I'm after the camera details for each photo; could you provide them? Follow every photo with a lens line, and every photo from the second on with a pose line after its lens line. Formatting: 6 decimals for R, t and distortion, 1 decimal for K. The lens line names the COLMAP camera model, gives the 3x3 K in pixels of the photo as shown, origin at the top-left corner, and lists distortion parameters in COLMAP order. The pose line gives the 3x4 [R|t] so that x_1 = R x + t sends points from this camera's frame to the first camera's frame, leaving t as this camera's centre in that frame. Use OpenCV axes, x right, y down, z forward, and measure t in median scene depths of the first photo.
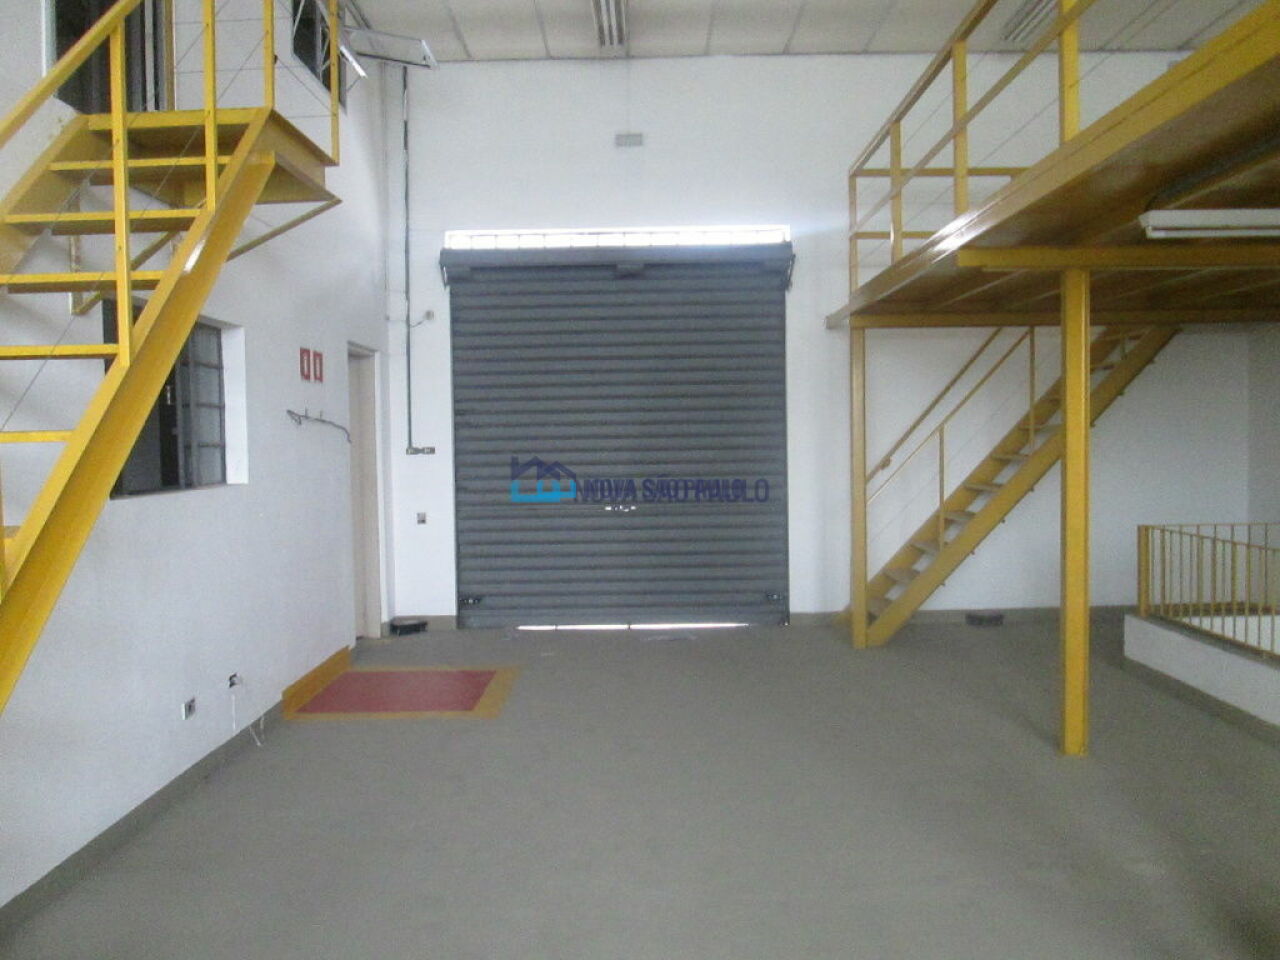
lens RADIAL K [[1068.8, 0, 640.0], [0, 1068.8, 480.0], [0, 0, 1]] dist [-0.089392, 0.076134]
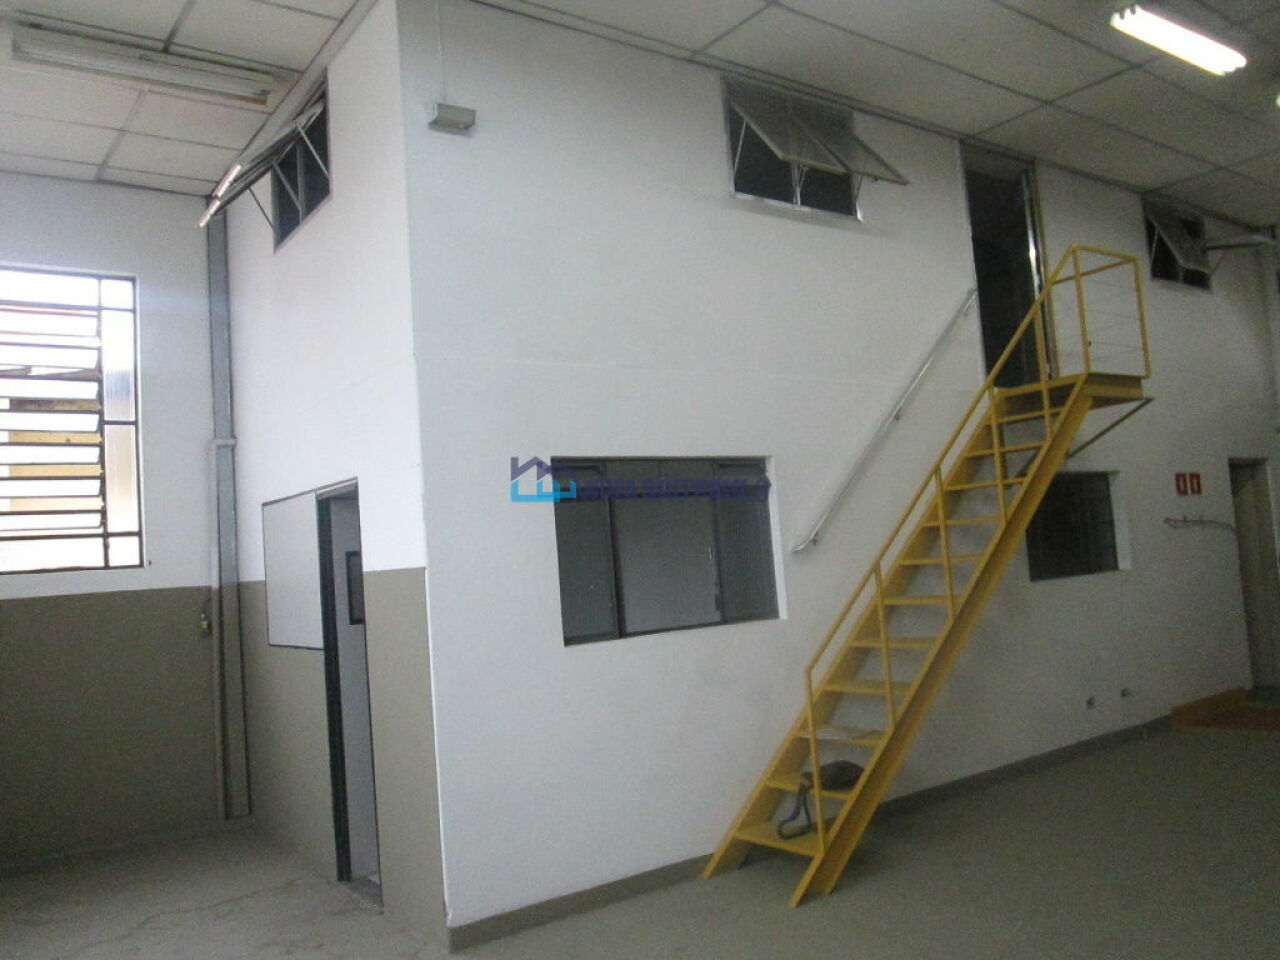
lens RADIAL K [[1068.8, 0, 640.0], [0, 1068.8, 480.0], [0, 0, 1]] dist [-0.089392, 0.076134]
pose [[0.588214, -0.087388, -0.803970, 0.477501], [0.030101, 0.995821, -0.086218, -0.016373], [0.808145, 0.026514, 0.588387, -0.532415]]
